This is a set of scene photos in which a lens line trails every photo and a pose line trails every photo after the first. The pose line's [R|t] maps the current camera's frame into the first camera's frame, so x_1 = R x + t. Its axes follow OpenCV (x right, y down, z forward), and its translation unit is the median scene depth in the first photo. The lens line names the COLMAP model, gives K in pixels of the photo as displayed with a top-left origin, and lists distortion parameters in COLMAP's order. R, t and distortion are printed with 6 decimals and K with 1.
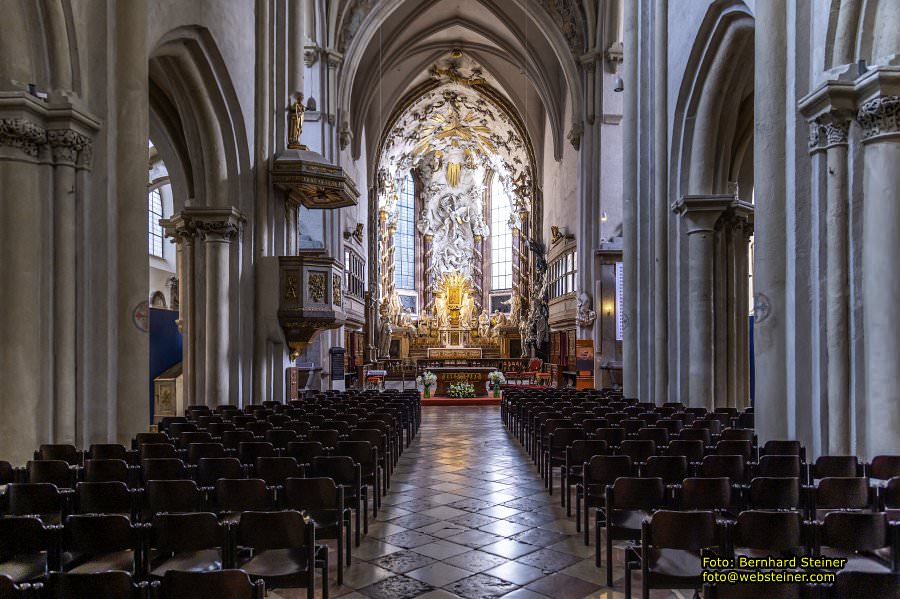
lens RADIAL K [[606.3, 0, 455.3], [0, 606.3, 298.0], [0, 0, 1]] dist [0.028226, 0.000941]
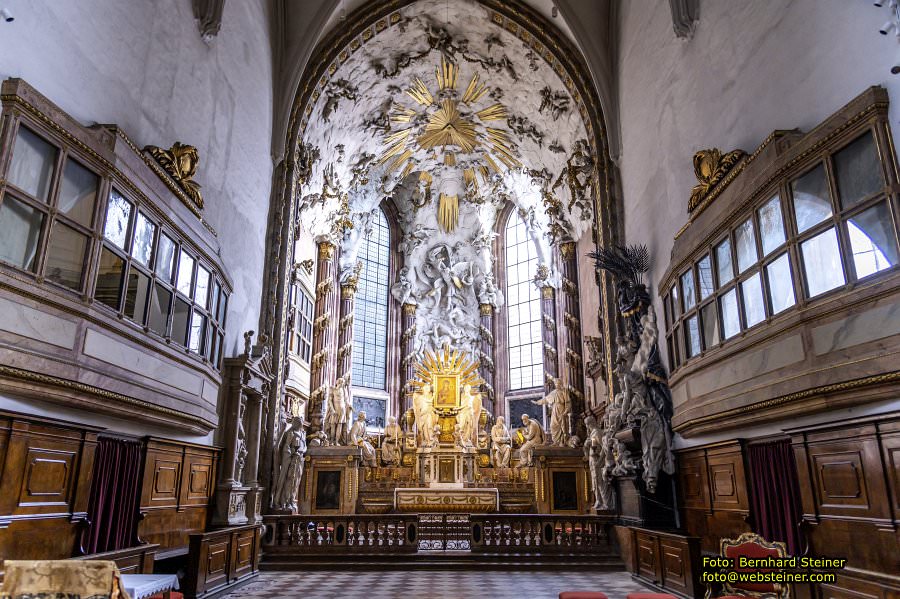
lens RADIAL K [[606.3, 0, 447.9], [0, 606.3, 307.7], [0, 0, 1]] dist [0.028226, 0.000941]
pose [[0.999886, -0.000590, -0.015071, 0.007039], [-0.002468, 0.979358, -0.202117, 0.031163], [0.014879, 0.202131, 0.979245, 0.391540]]
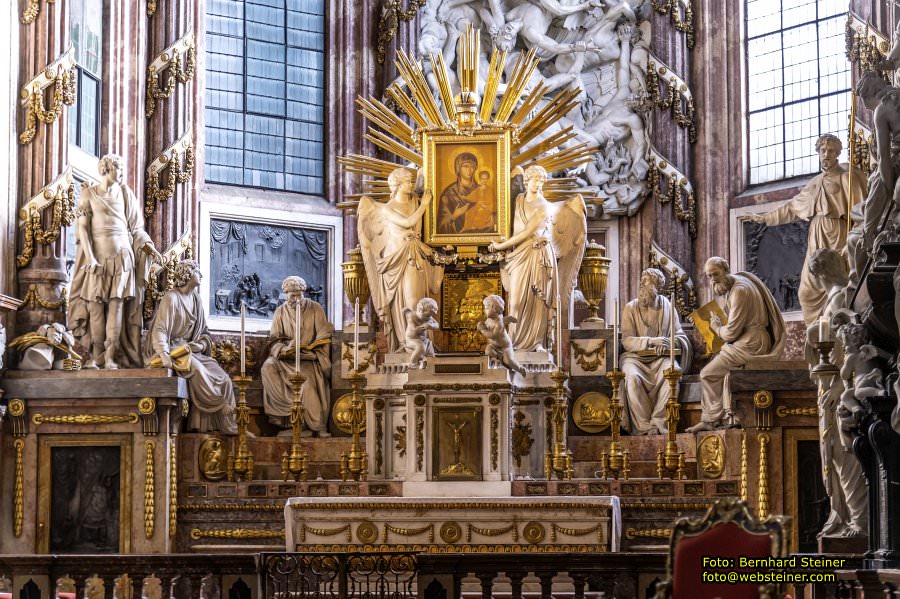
lens RADIAL K [[2220.4, 0, 447.3], [0, 2220.4, 301.3], [0, 0, 1]] dist [-0.028954, 0.000000]
pose [[0.987963, -0.016549, -0.153802, 0.076382], [0.011930, 0.999451, -0.030907, 0.041866], [0.154229, 0.028700, 0.987618, 0.354604]]
